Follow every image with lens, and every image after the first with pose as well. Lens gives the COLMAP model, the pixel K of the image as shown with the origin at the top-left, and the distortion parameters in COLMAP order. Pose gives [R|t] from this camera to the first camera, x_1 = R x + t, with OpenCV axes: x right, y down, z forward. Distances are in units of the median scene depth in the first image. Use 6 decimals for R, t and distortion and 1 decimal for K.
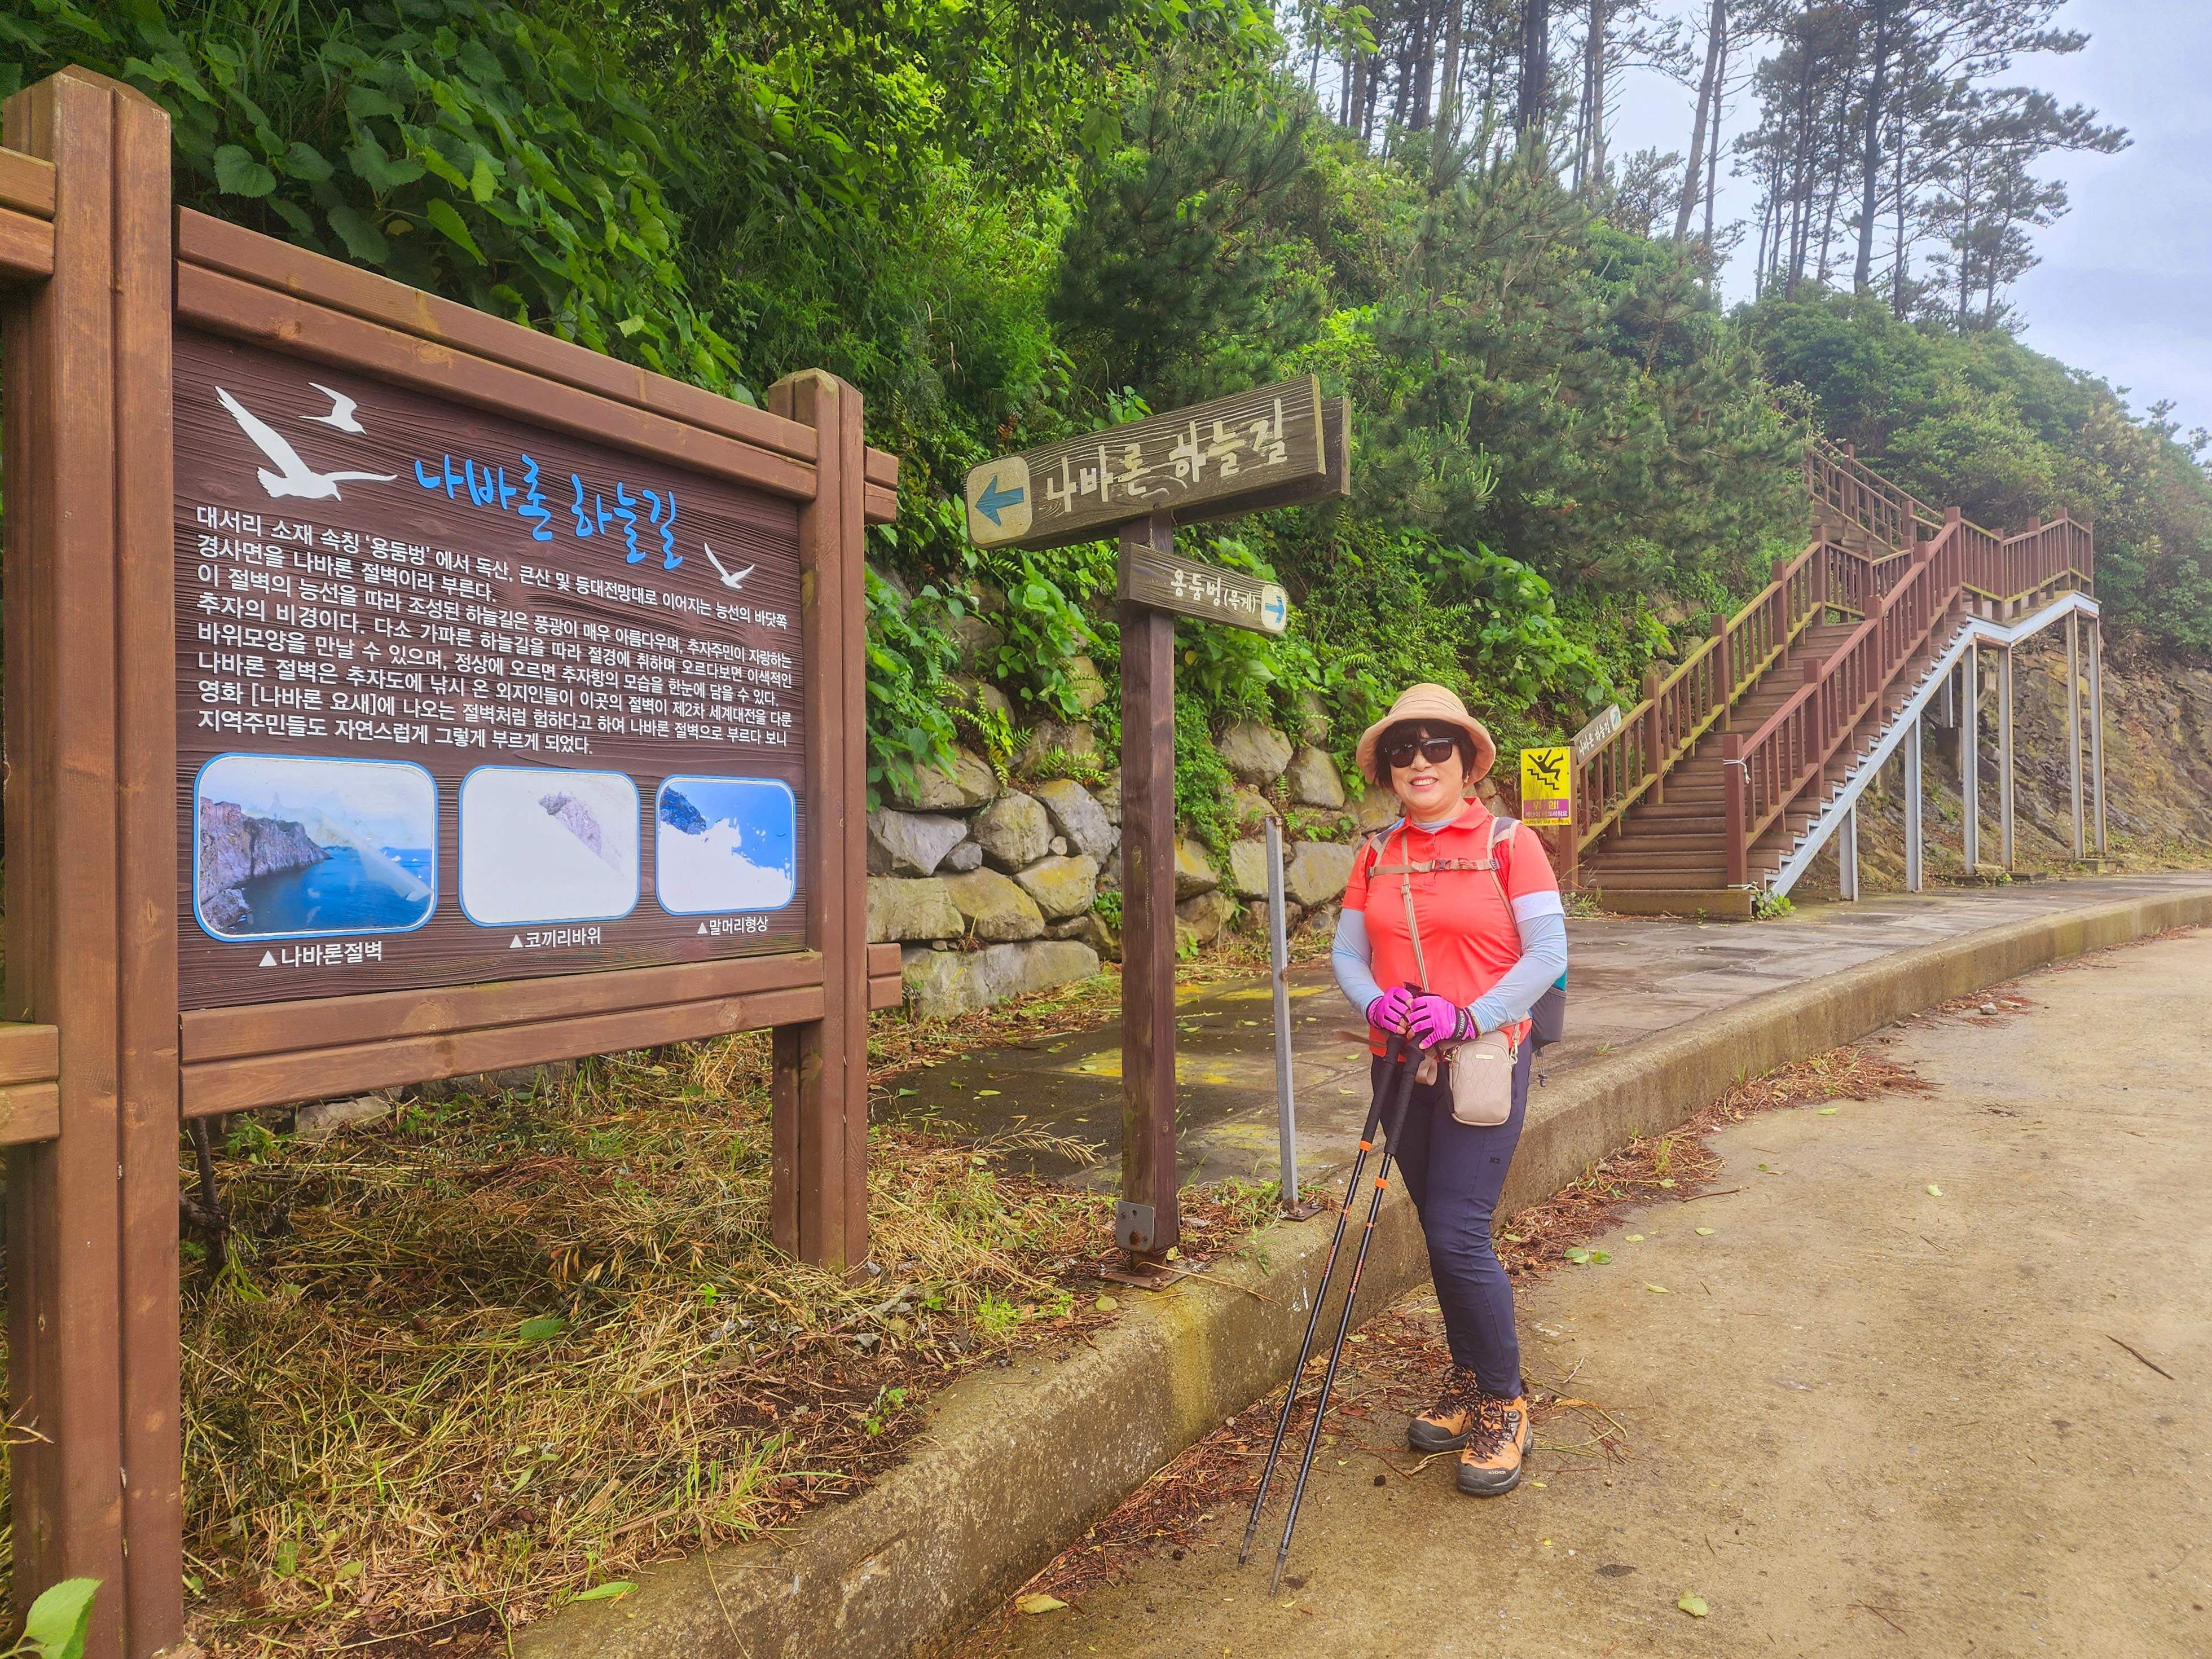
lens RADIAL K [[1543.8, 0, 1116.2], [0, 1543.8, 826.9], [0, 0, 1]] dist [0.082025, -0.081310]
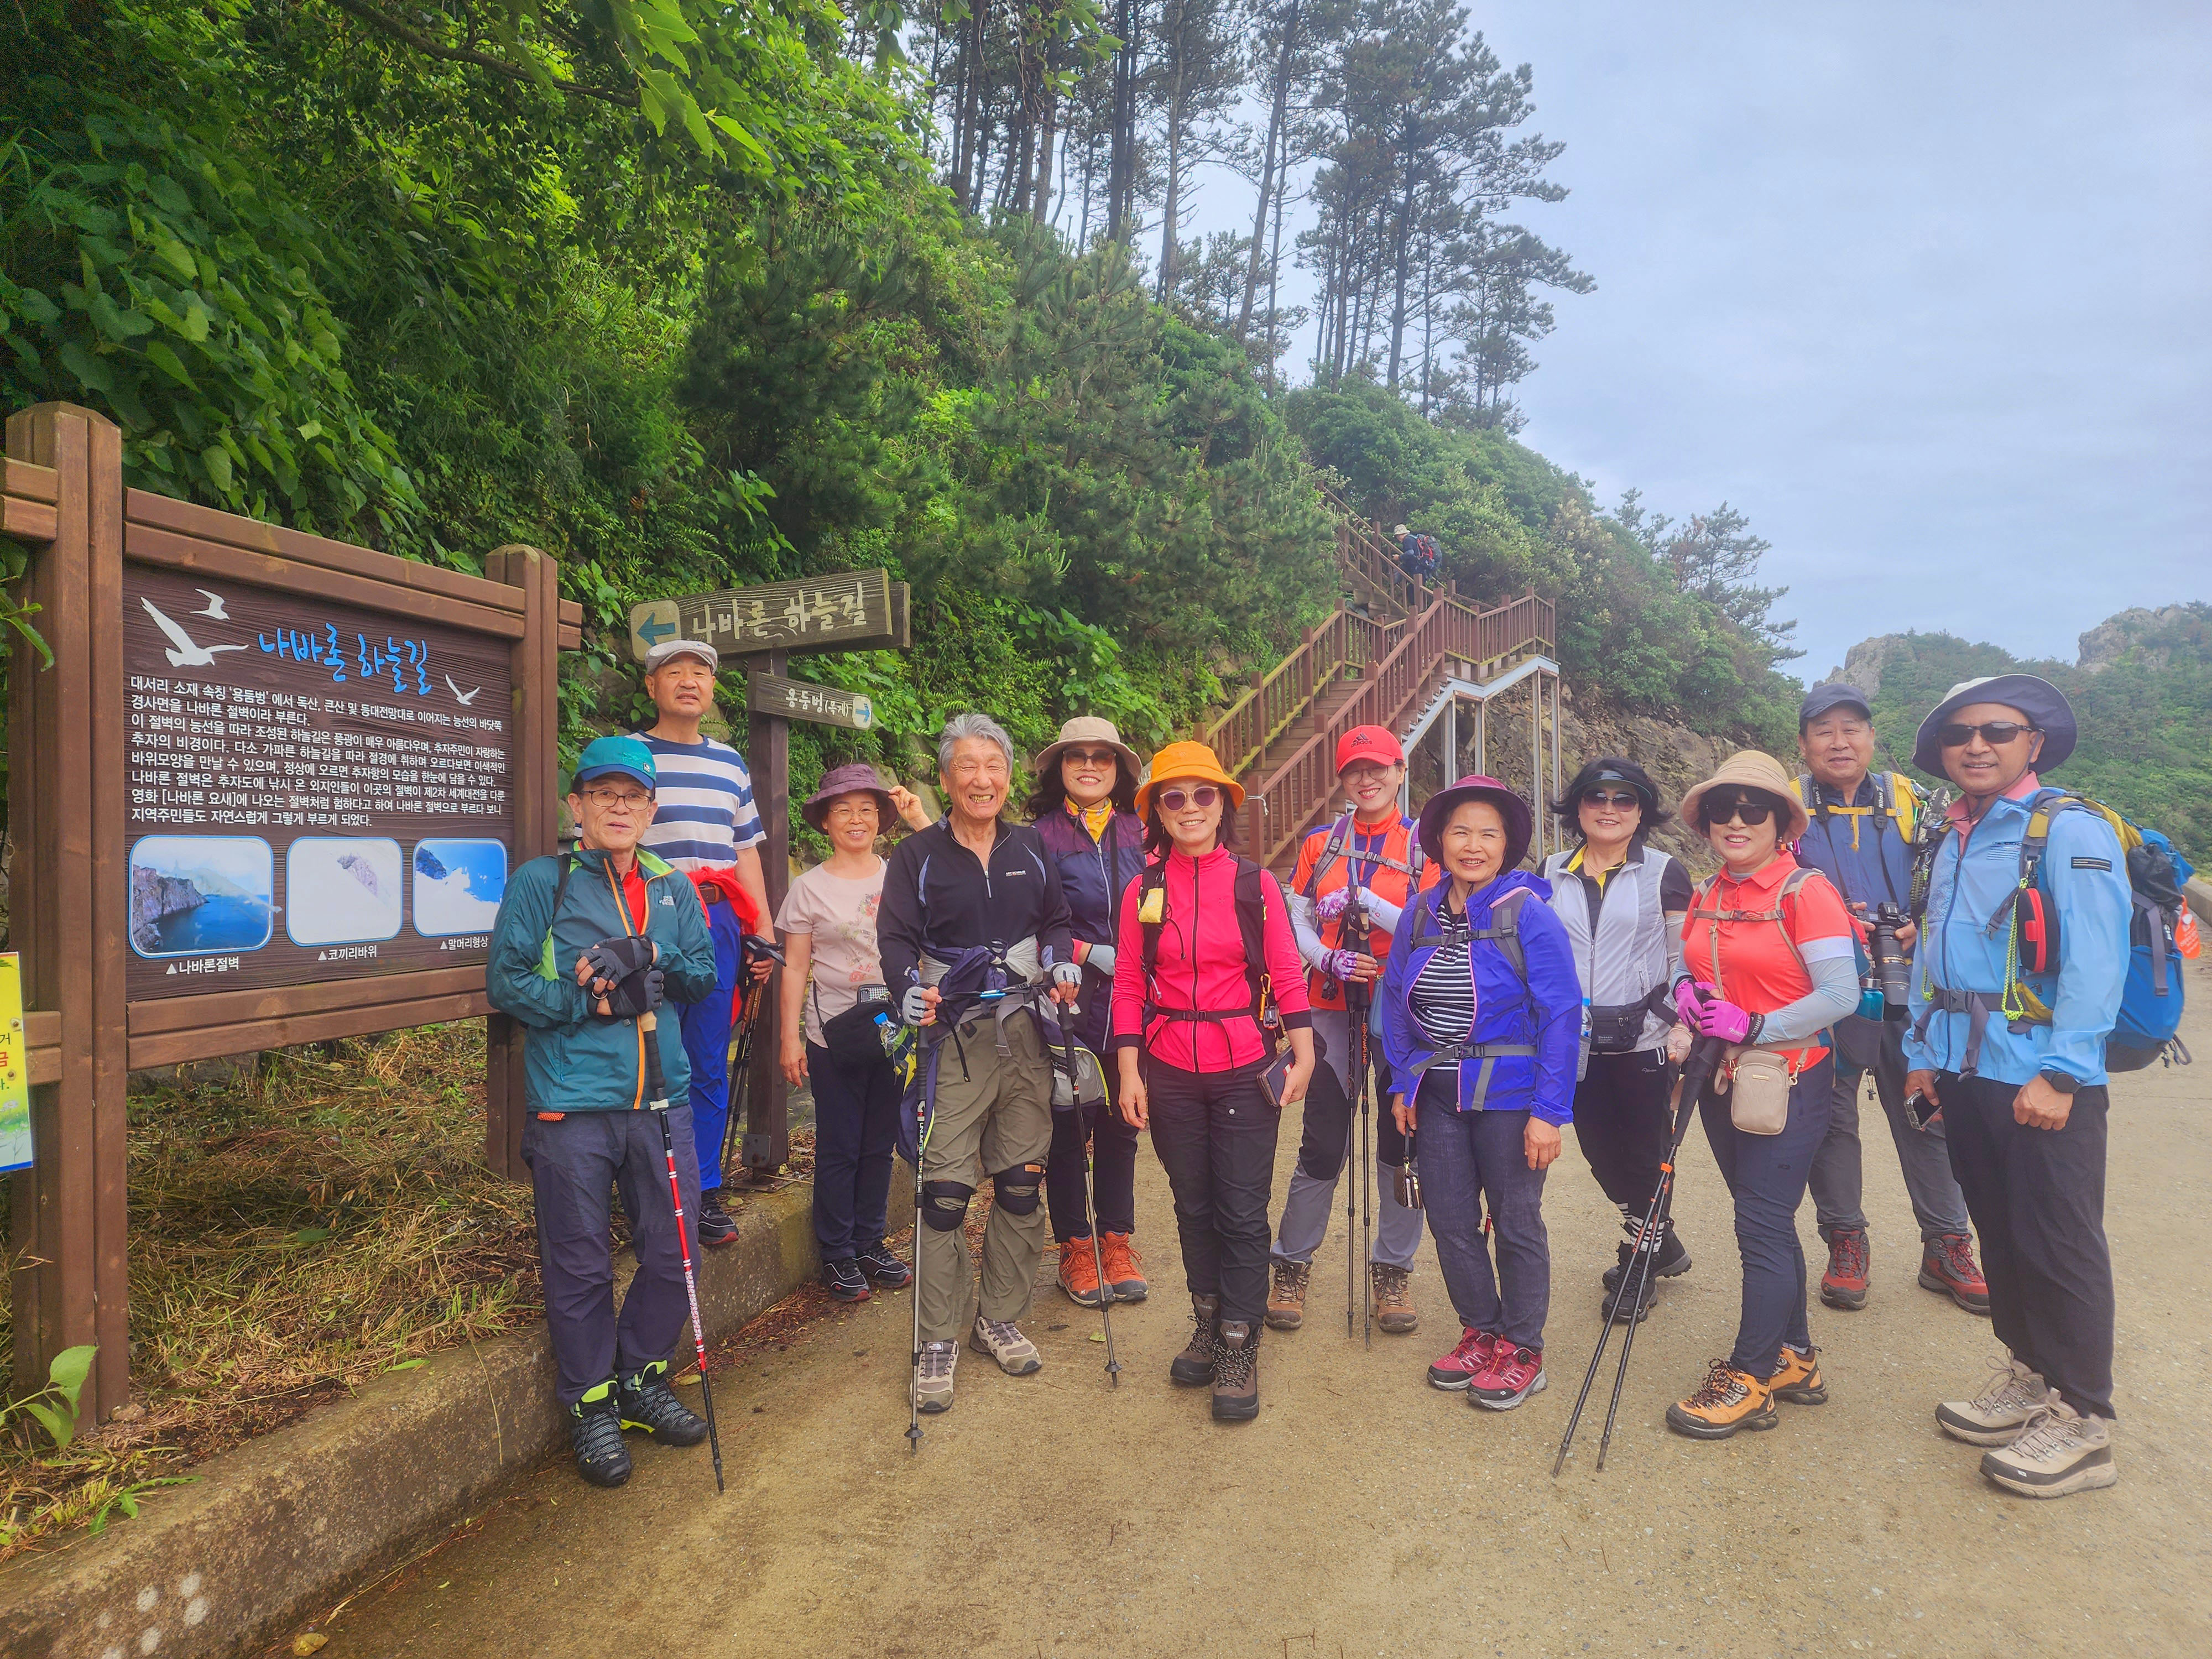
lens RADIAL K [[1518.8, 0, 1129.9], [0, 1518.8, 838.5], [0, 0, 1]] dist [0.082825, -0.076527]
pose [[0.967909, 0.004354, 0.251264, -0.011603], [-0.004751, 0.999988, 0.000971, -0.035088], [-0.251257, -0.002134, 0.967918, -0.497942]]
